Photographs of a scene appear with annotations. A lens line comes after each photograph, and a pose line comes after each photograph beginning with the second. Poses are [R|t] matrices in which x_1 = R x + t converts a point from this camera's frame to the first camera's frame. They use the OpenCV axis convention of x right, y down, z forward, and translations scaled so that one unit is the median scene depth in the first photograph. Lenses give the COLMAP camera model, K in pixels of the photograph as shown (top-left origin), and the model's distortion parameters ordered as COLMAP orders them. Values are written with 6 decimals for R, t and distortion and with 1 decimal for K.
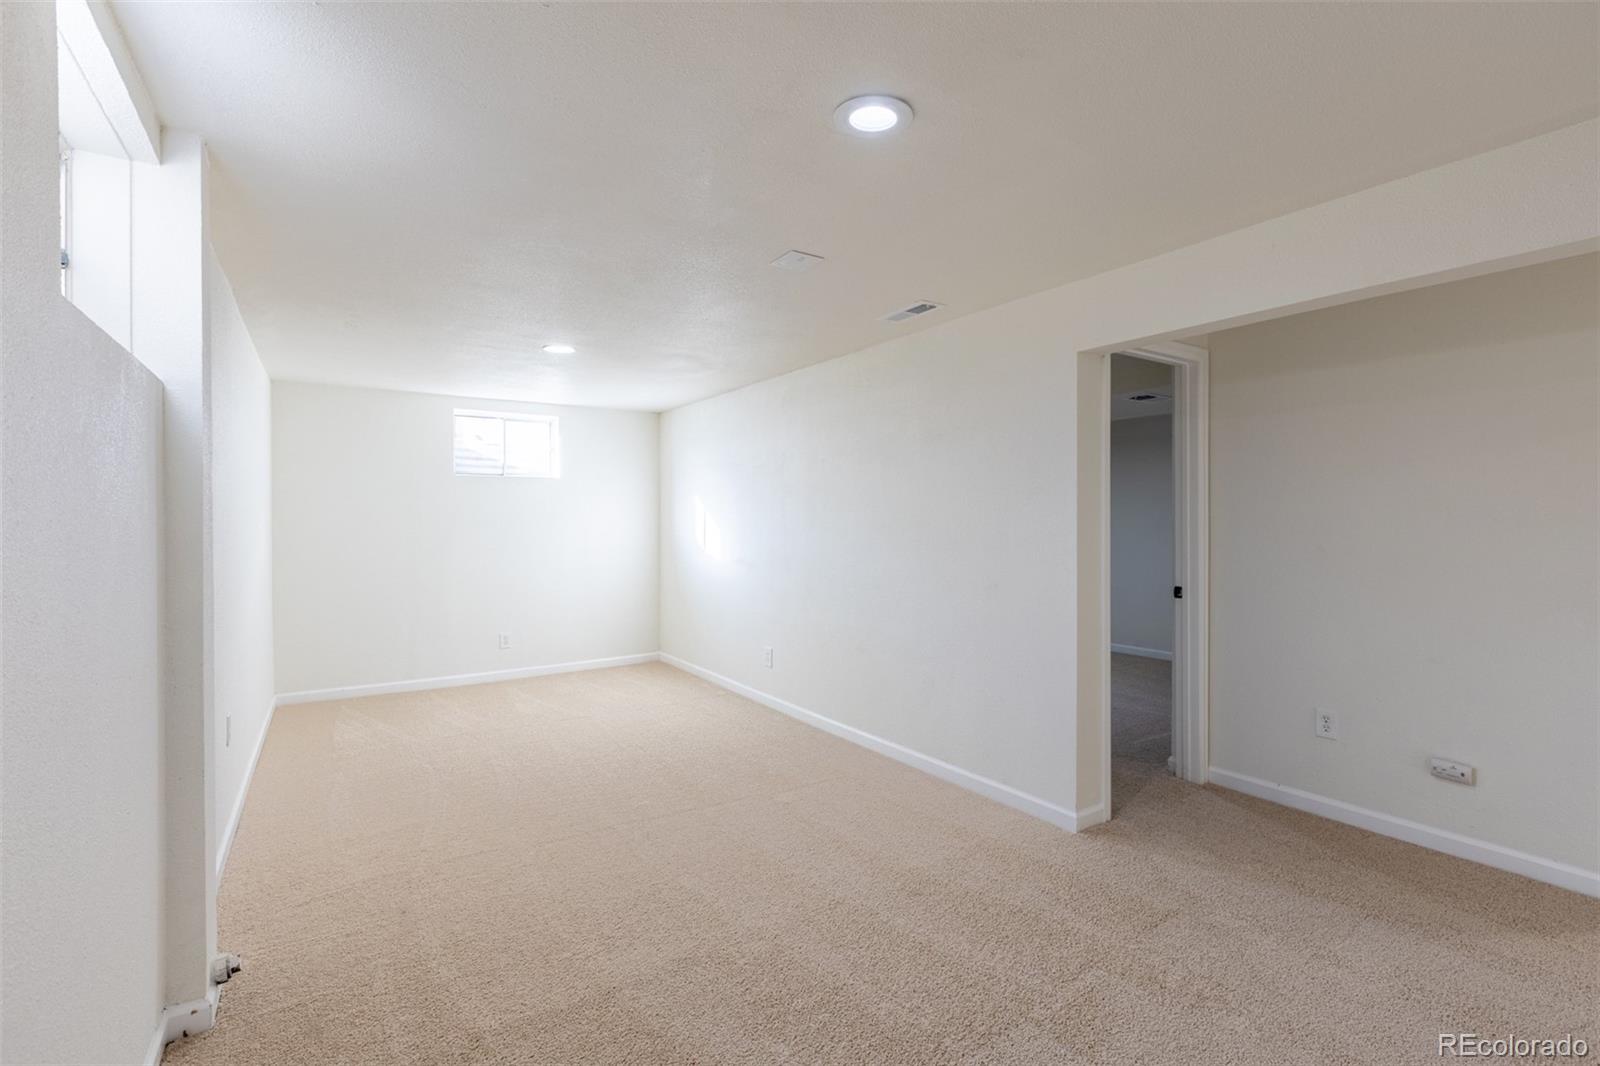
lens RADIAL K [[720.8, 0, 811.4], [0, 720.8, 527.7], [0, 0, 1]] dist [0.002712, -0.001827]
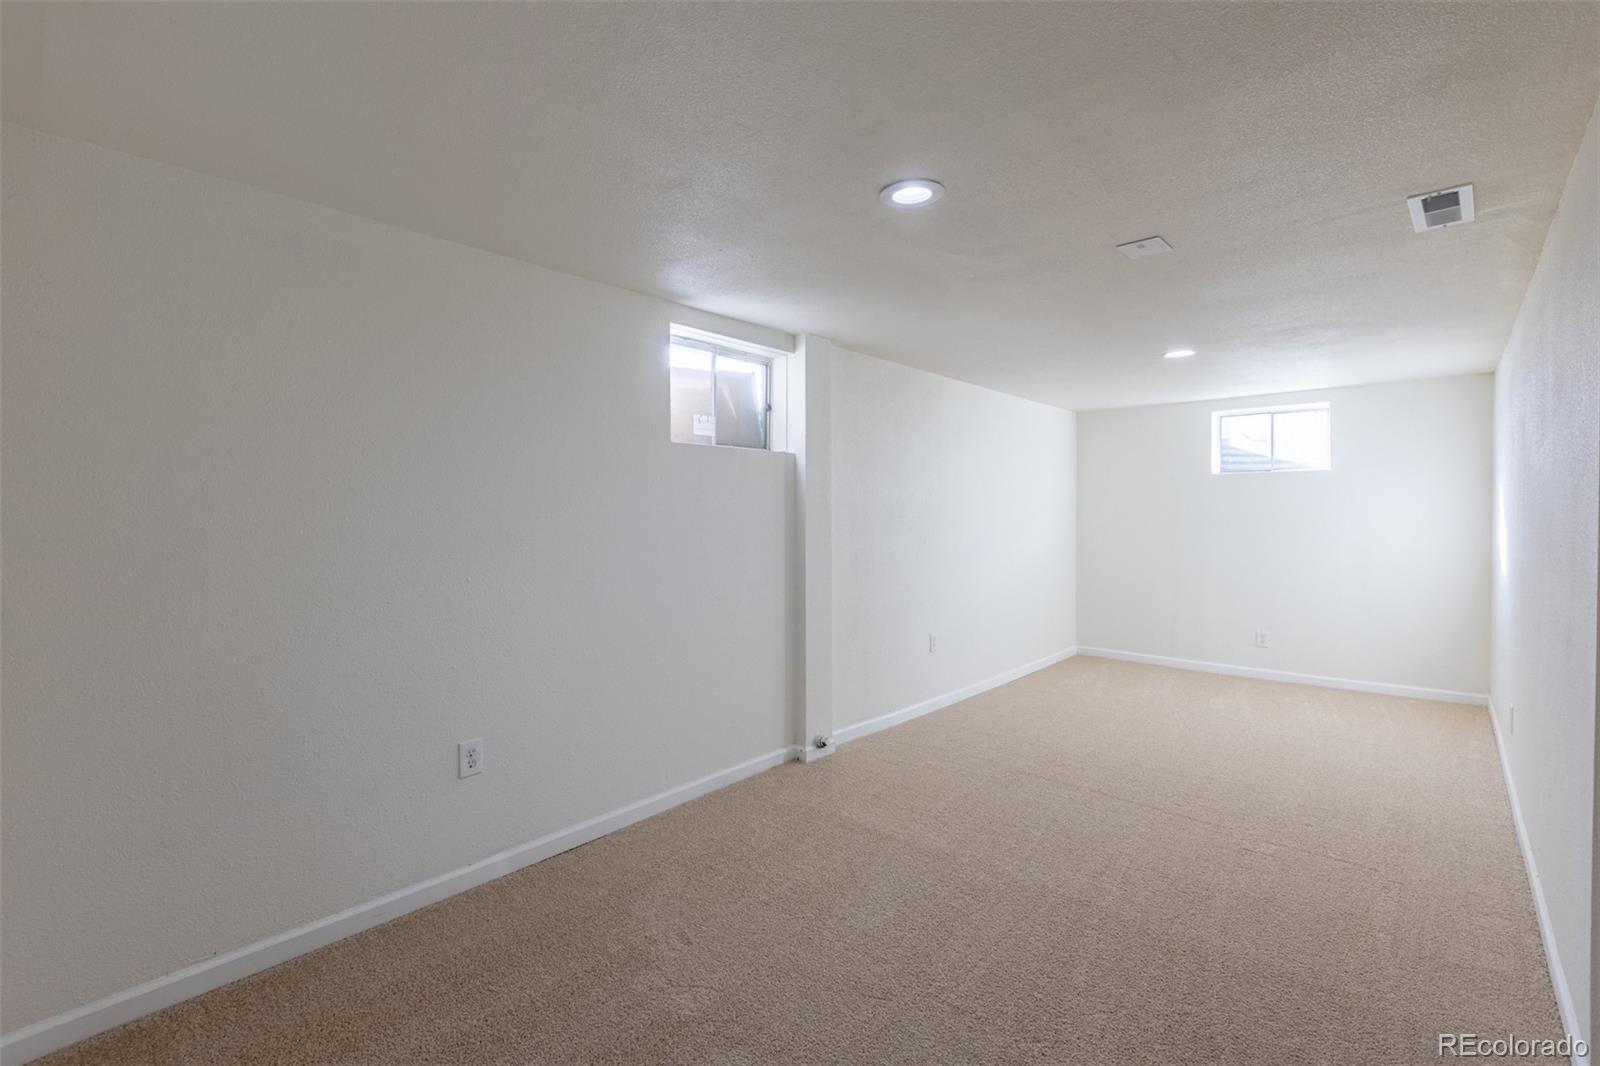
lens RADIAL K [[720.8, 0, 811.6], [0, 720.8, 523.2], [0, 0, 1]] dist [0.002712, -0.001827]
pose [[0.242068, 0.012228, -0.970182, 0.375697], [-0.009271, 0.999904, 0.010290, -0.005806], [0.970215, 0.006504, 0.242158, 0.160600]]
